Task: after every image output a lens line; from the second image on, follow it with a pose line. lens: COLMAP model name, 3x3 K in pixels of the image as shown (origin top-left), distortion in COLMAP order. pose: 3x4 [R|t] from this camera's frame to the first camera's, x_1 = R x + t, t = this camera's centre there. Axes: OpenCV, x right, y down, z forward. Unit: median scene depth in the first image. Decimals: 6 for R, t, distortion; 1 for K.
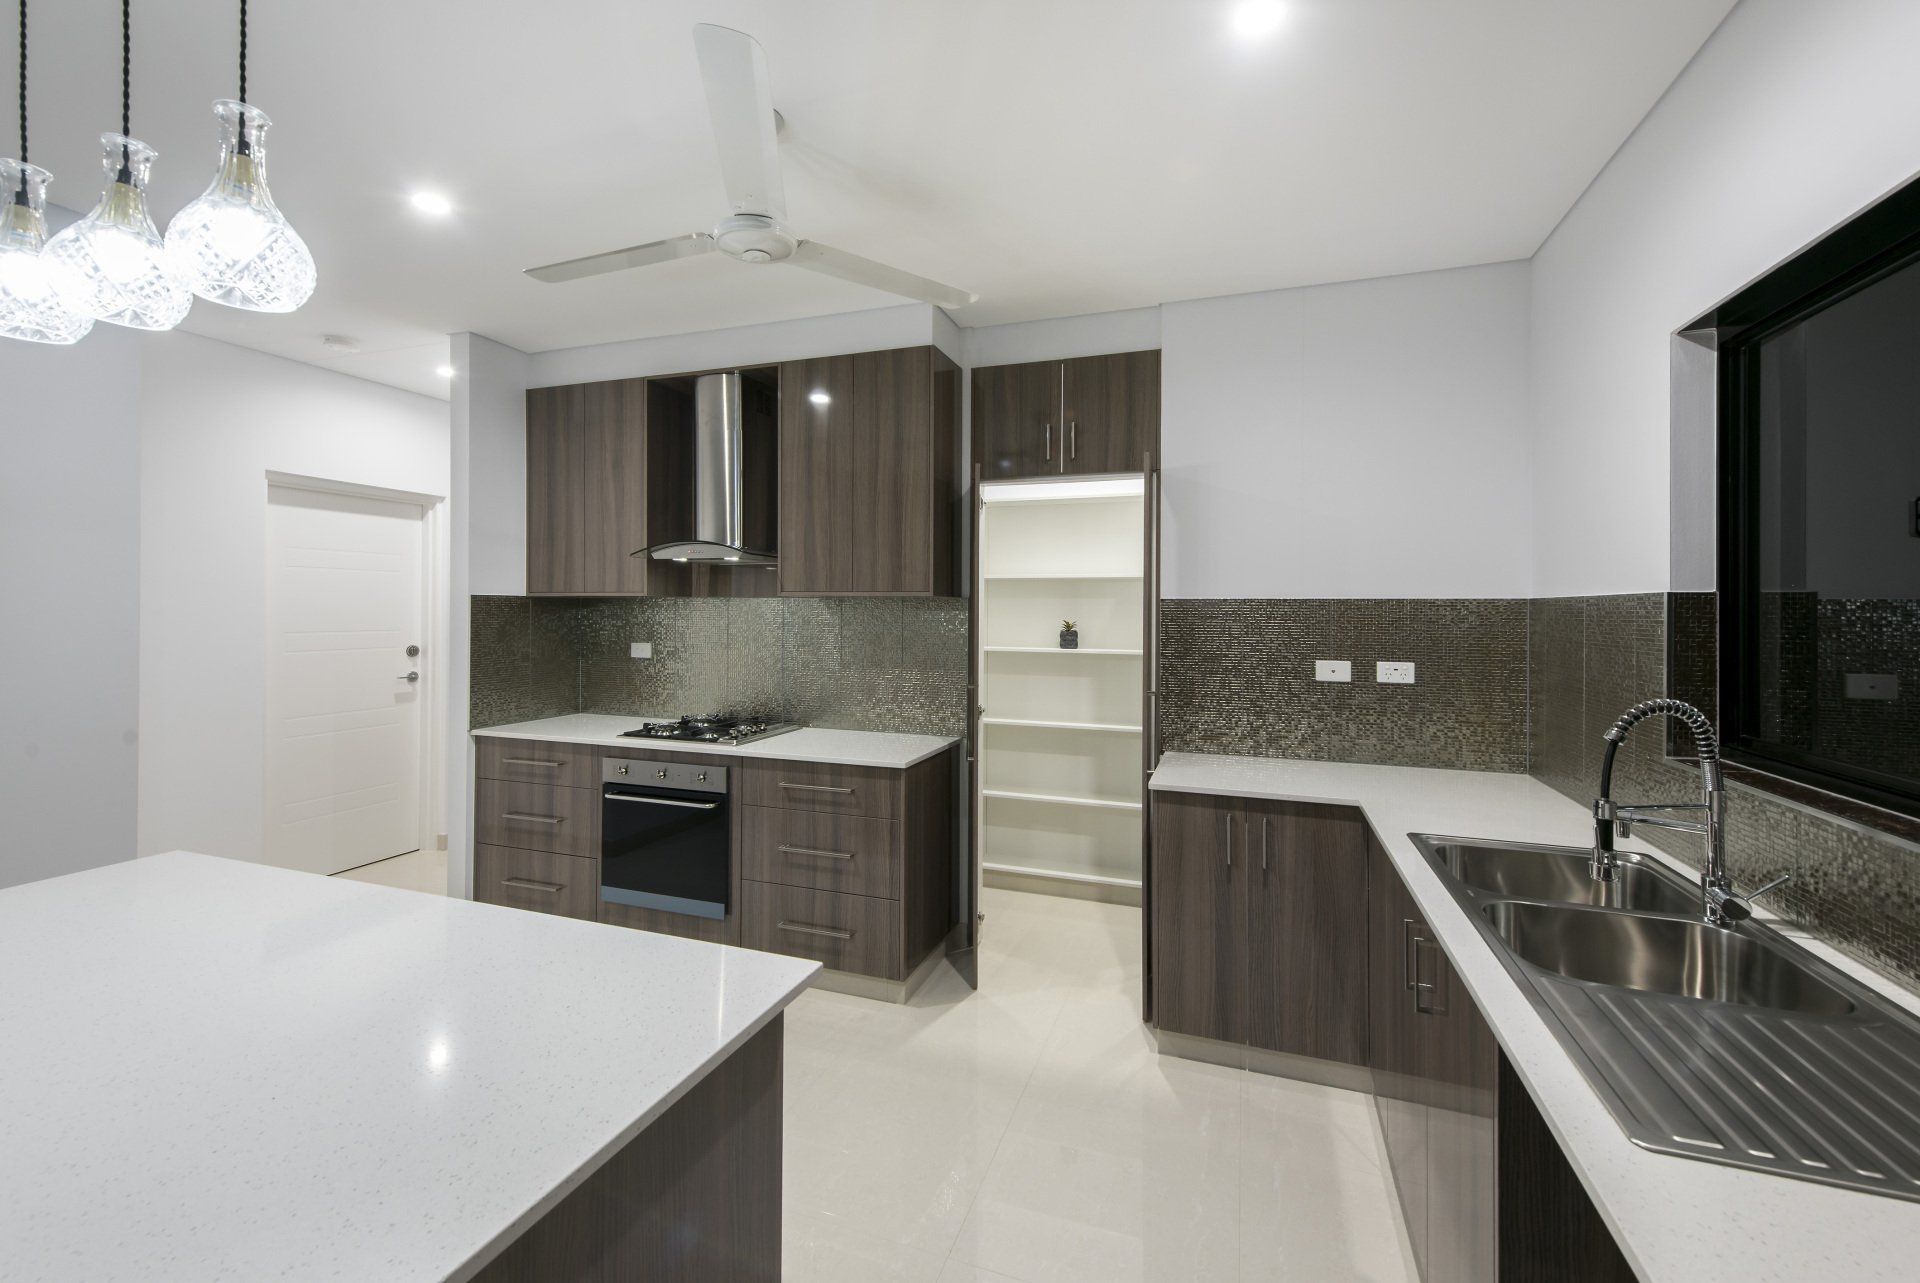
lens RADIAL K [[870.0, 0, 862.6], [0, 870.0, 605.8], [0, 0, 1]] dist [0.019380, -0.002064]
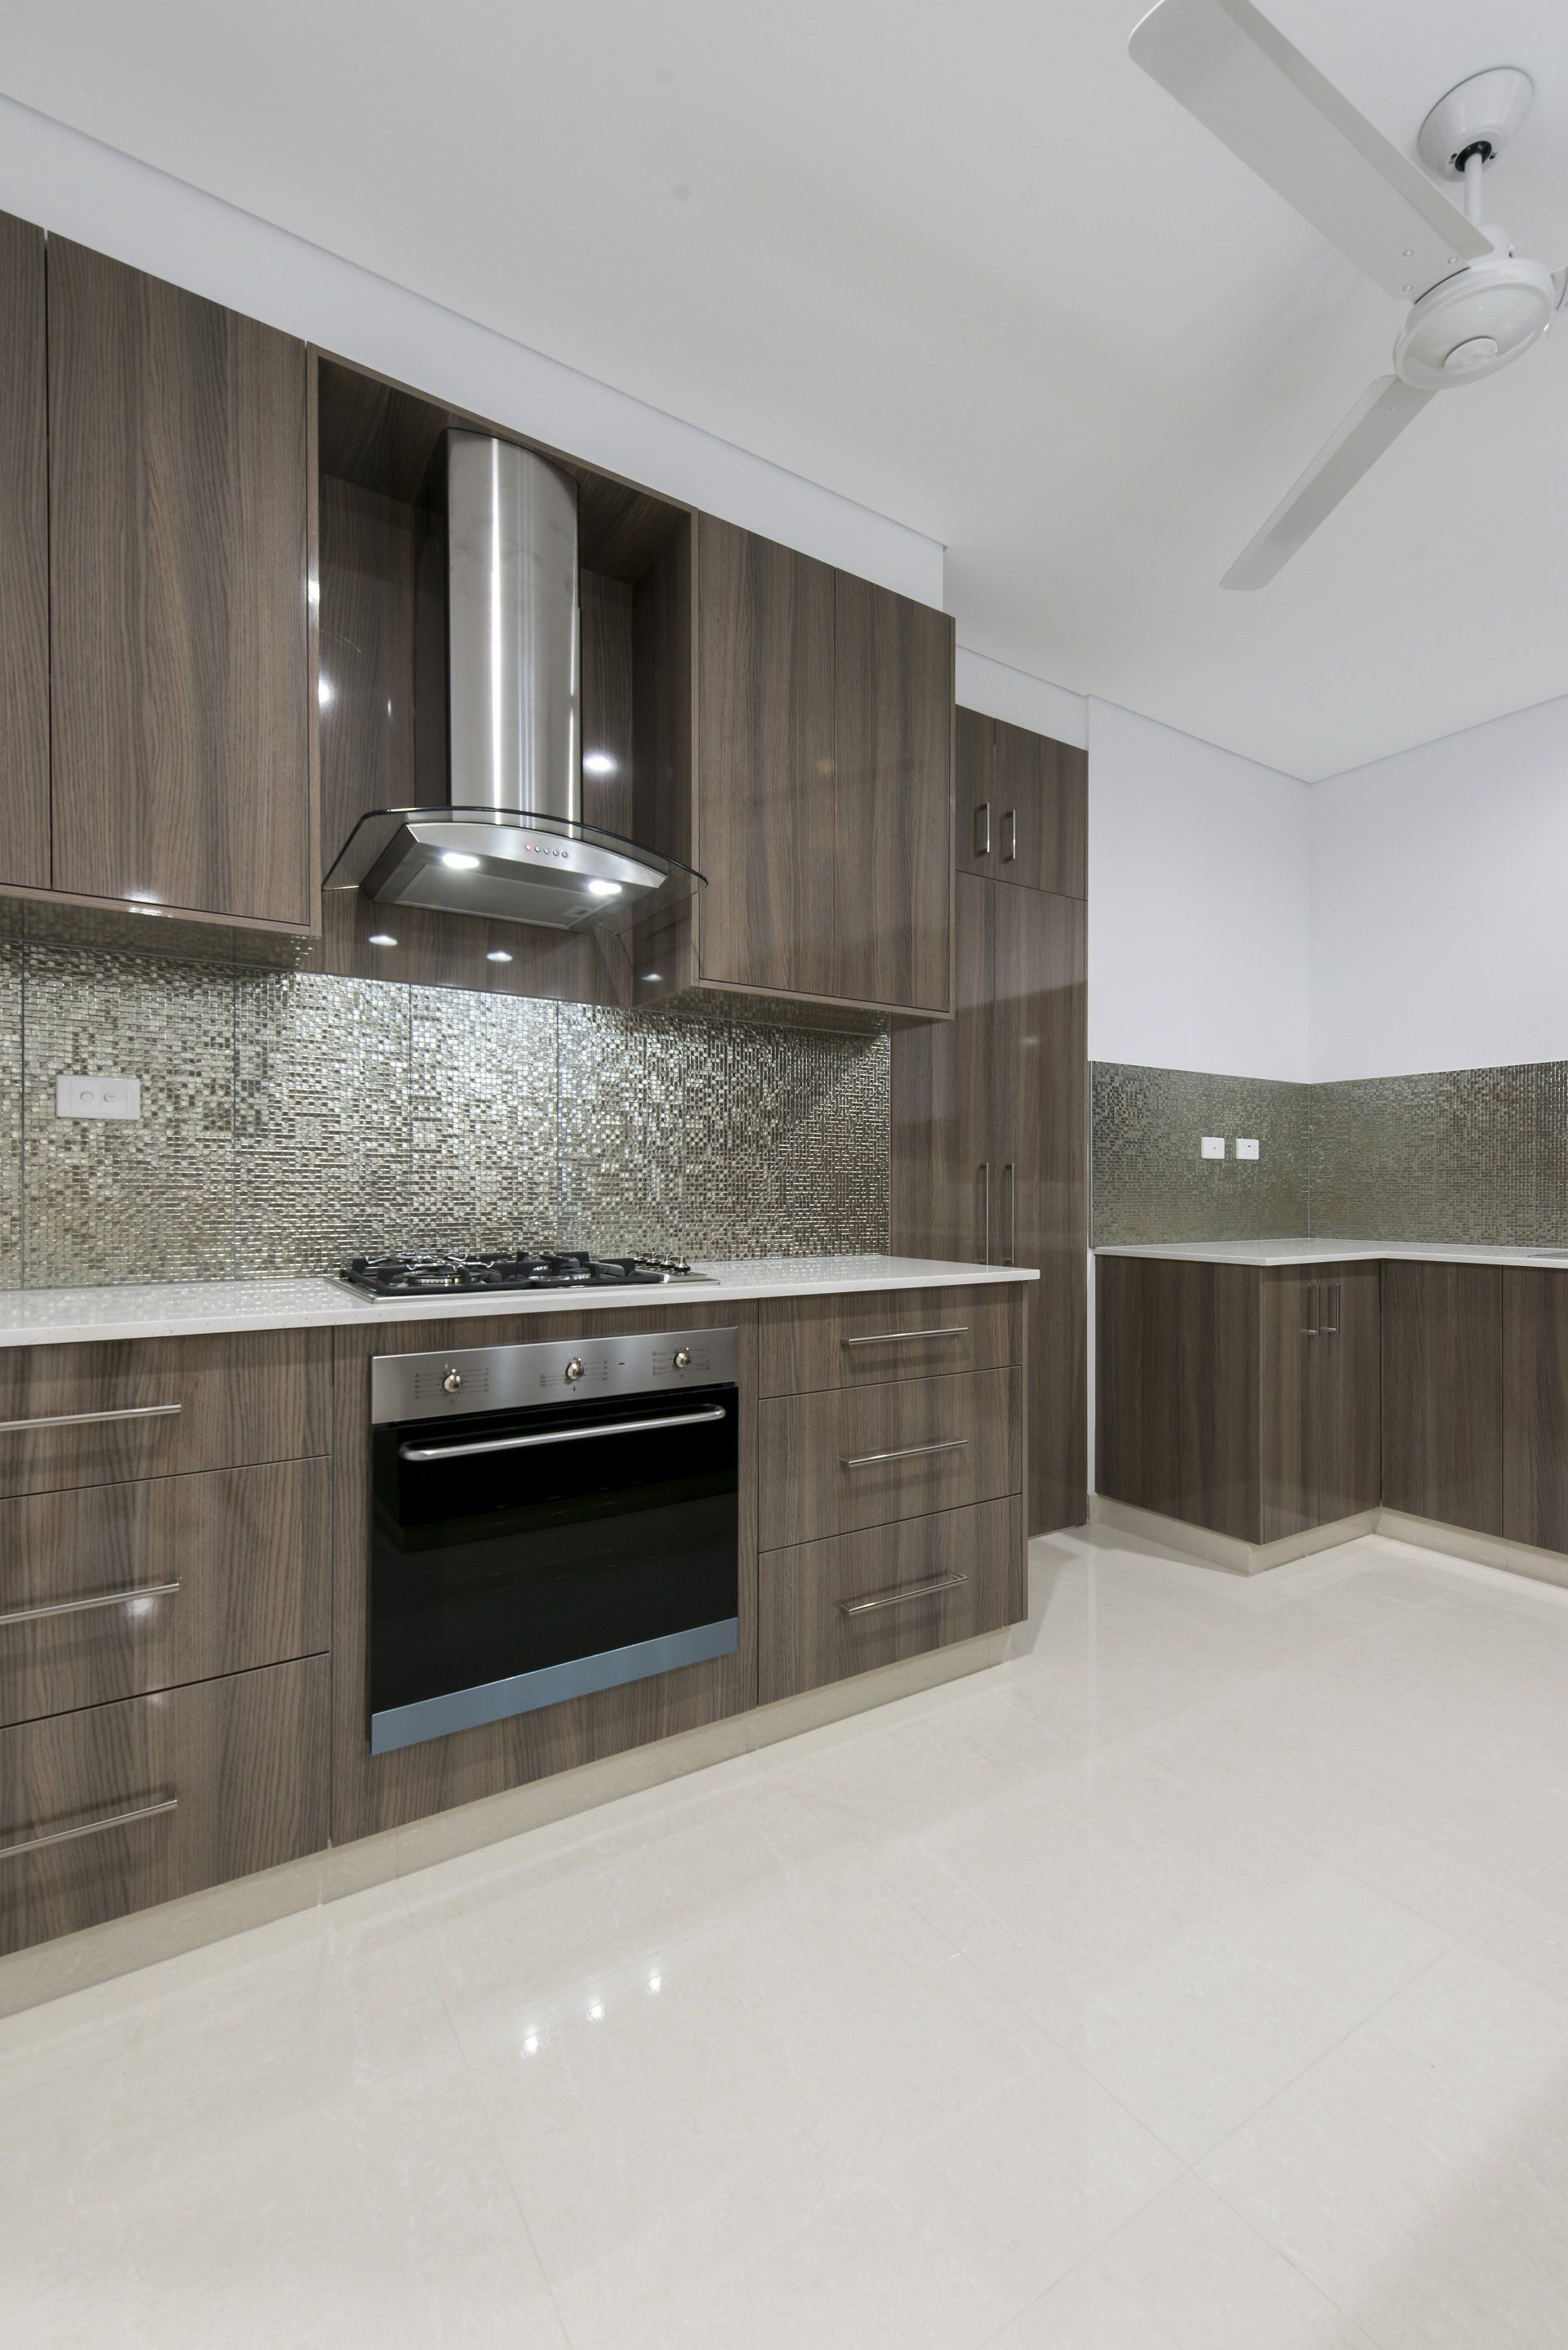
lens RADIAL K [[1055.1, 0, 927.9], [0, 1055.1, 1198.9], [0, 0, 1]] dist [0.007974, -0.002167]
pose [[0.508632, -0.009042, 0.860936, -0.566501], [-0.003892, 0.999910, 0.012801, 0.105466], [-0.860975, -0.009861, 0.508551, 0.600050]]
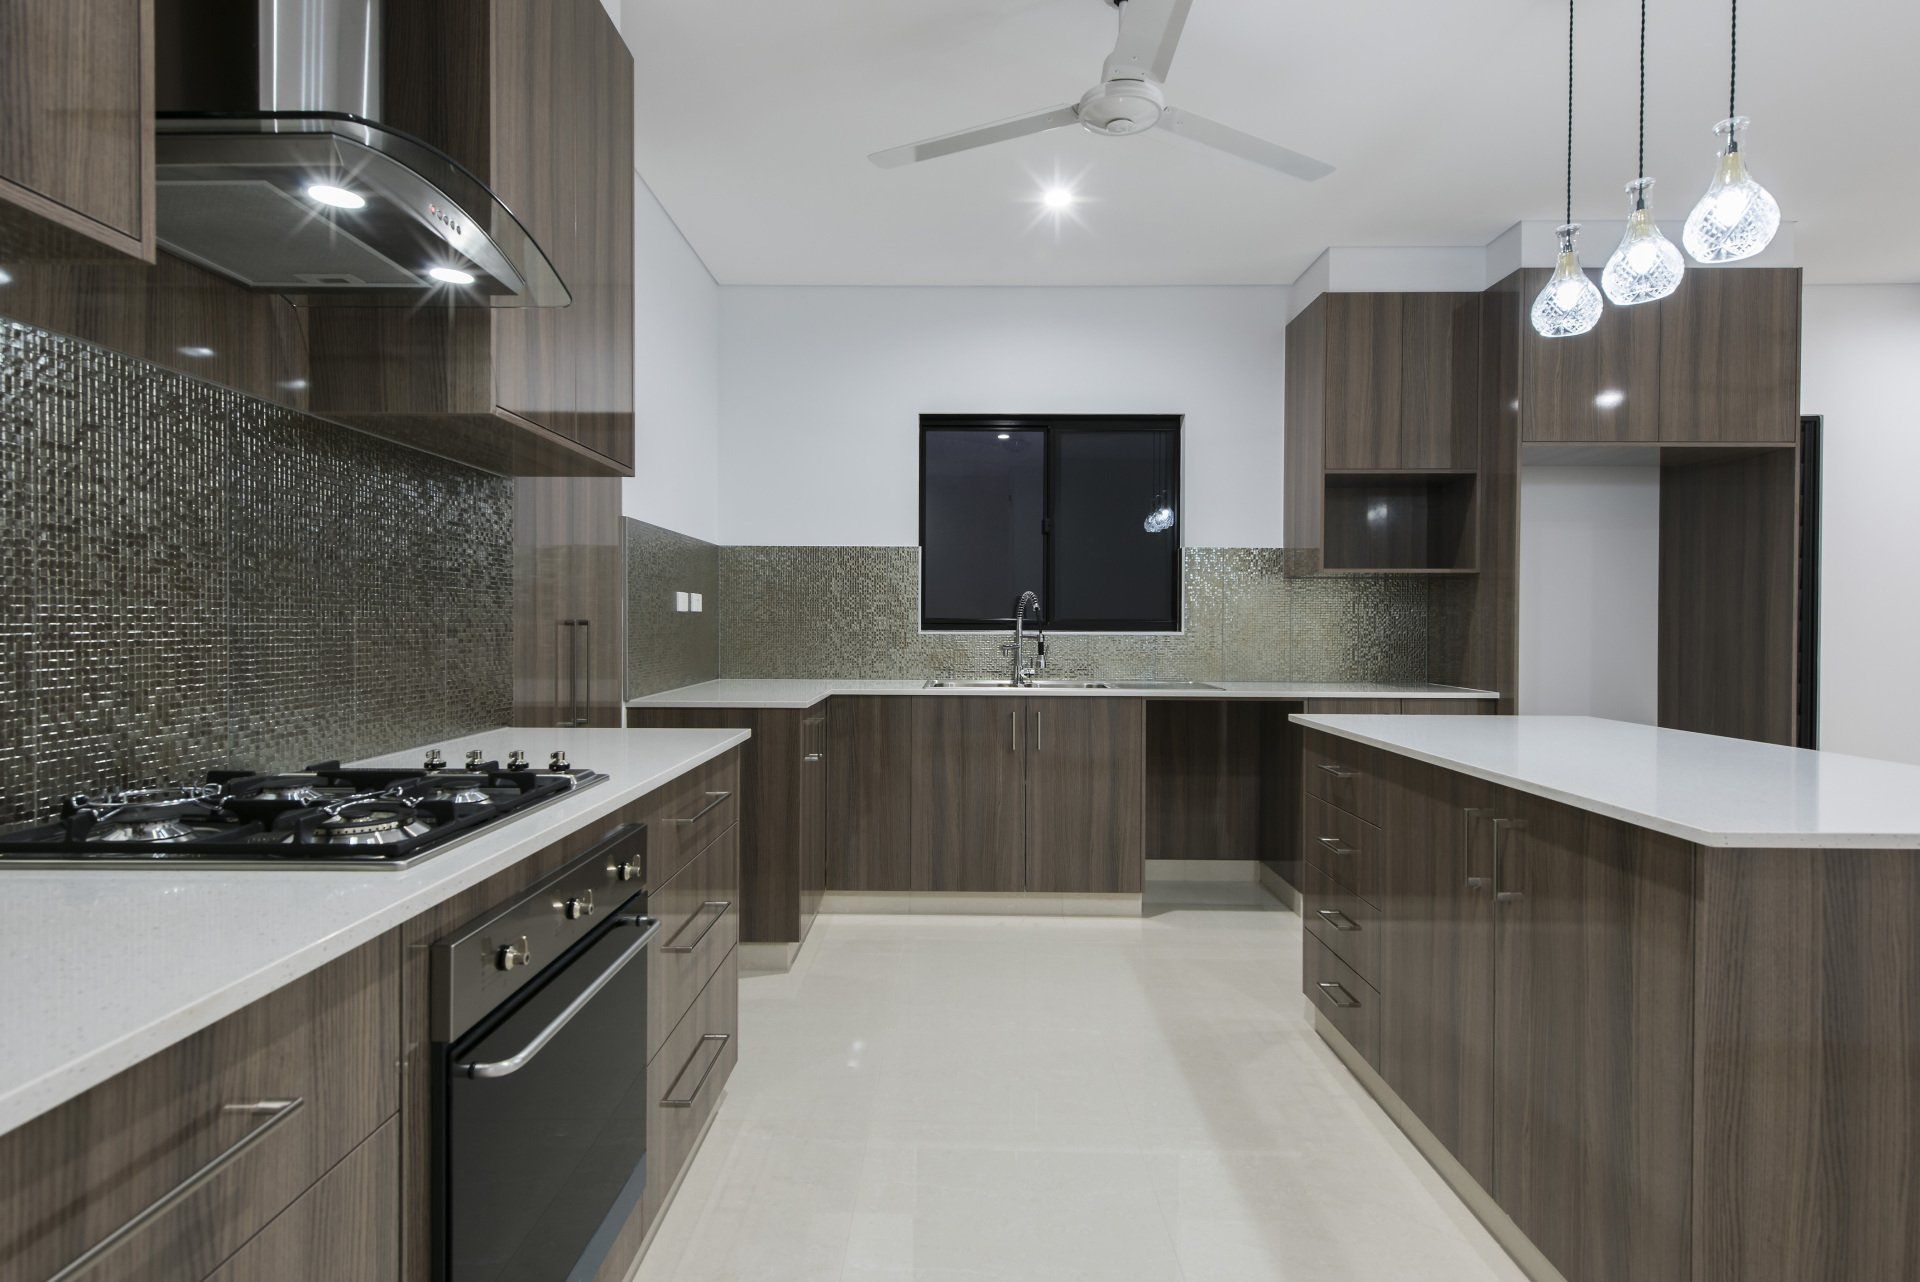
lens RADIAL K [[980.7, 0, 951.1], [0, 980.7, 632.7], [0, 0, 1]] dist [0.012605, -0.004198]
pose [[-0.392988, -0.017283, 0.919381, -0.621014], [-0.011684, 0.999836, 0.013801, 0.082337], [-0.919469, -0.005318, -0.393126, 1.035999]]
